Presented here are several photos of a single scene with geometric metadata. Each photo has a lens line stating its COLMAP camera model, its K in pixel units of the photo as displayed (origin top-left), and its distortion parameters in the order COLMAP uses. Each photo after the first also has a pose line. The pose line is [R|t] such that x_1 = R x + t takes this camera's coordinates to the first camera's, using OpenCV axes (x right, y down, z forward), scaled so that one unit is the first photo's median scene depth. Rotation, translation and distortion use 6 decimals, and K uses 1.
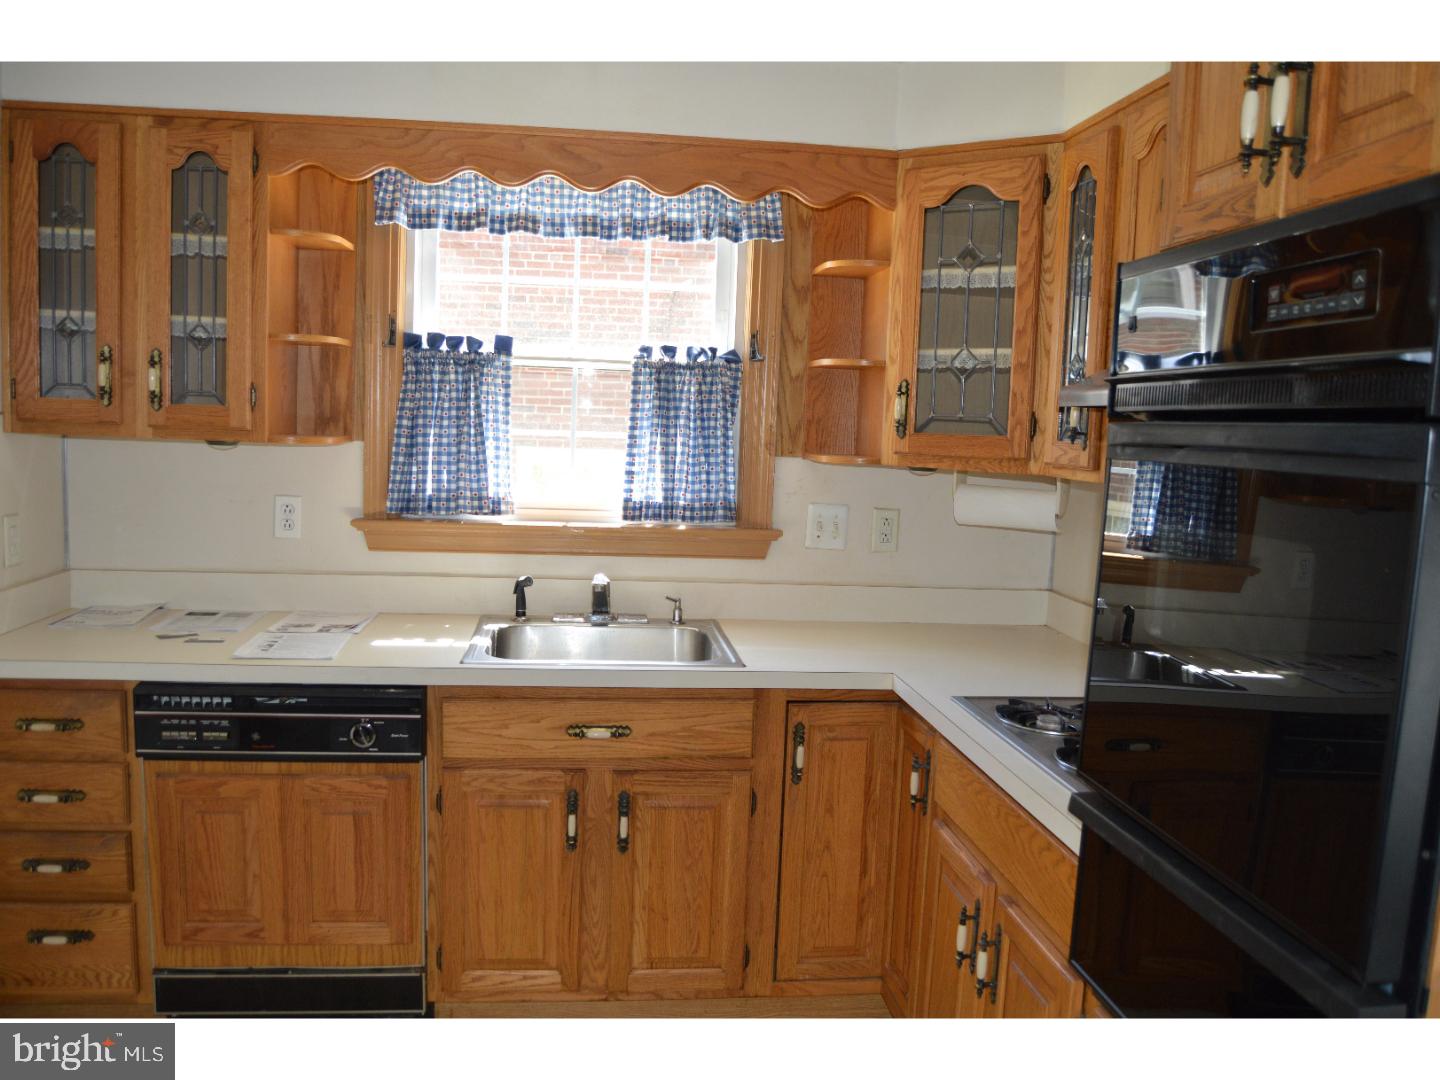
lens RADIAL K [[1149.7, 0, 728.7], [0, 1149.7, 544.6], [0, 0, 1]] dist [-0.089785, 0.037565]
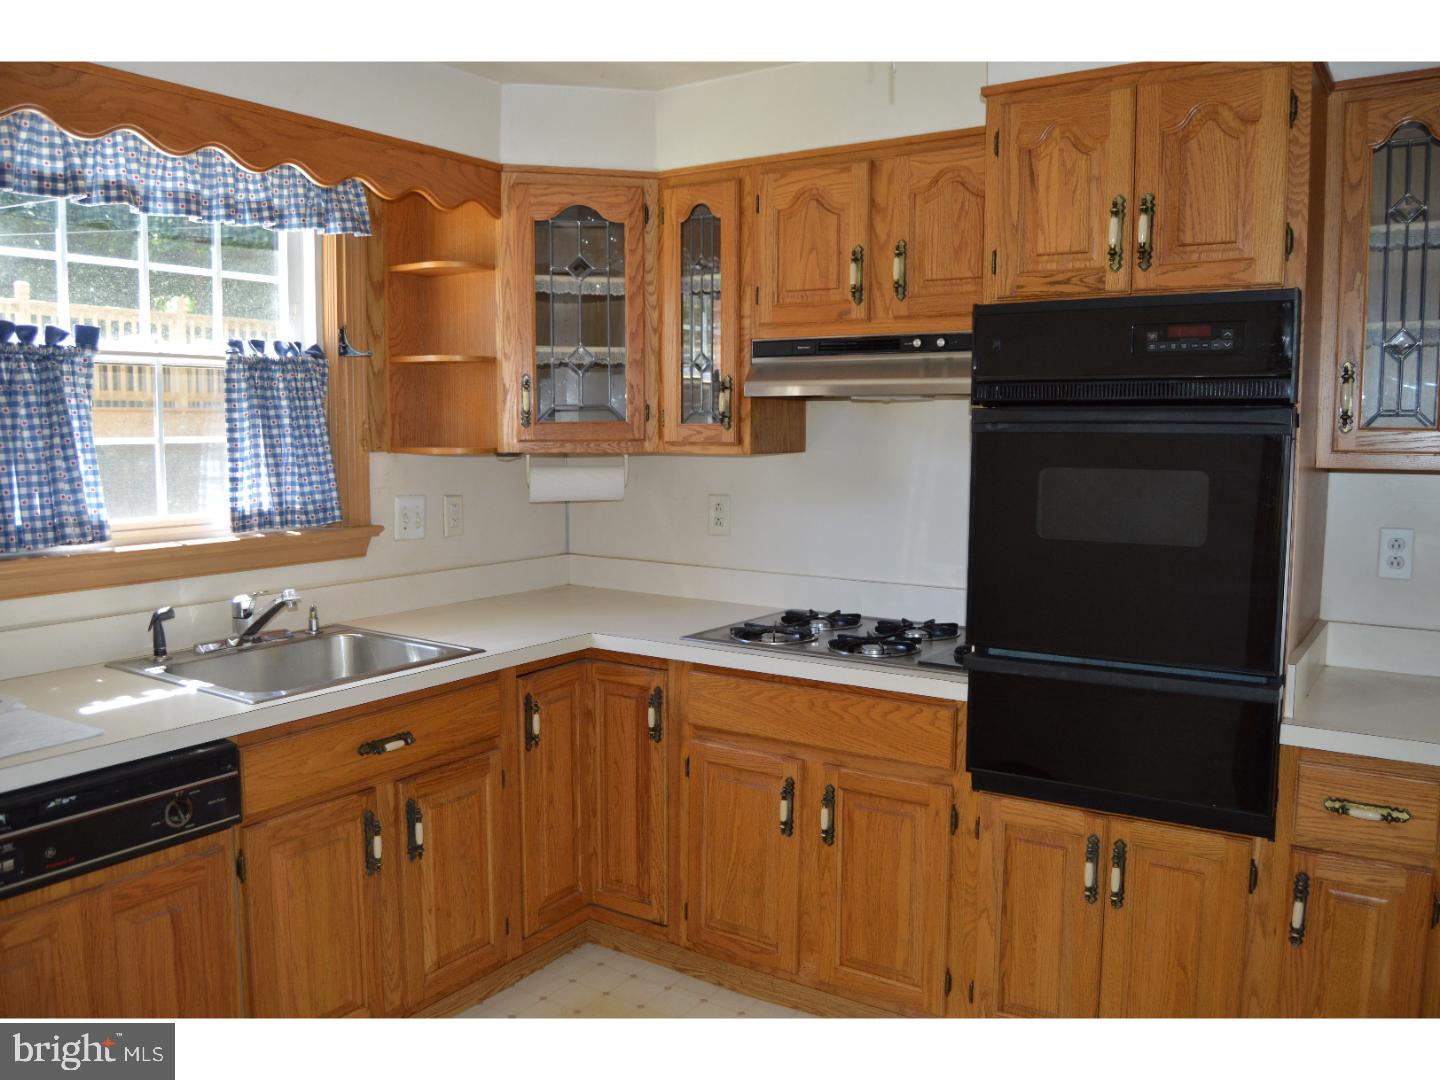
lens RADIAL K [[1149.7, 0, 728.7], [0, 1149.7, 544.6], [0, 0, 1]] dist [-0.089785, 0.037565]
pose [[0.646406, -0.116966, 0.753975, -0.527825], [0.104227, 0.992453, 0.064605, -0.029446], [-0.755841, 0.036823, 0.653719, 0.125285]]
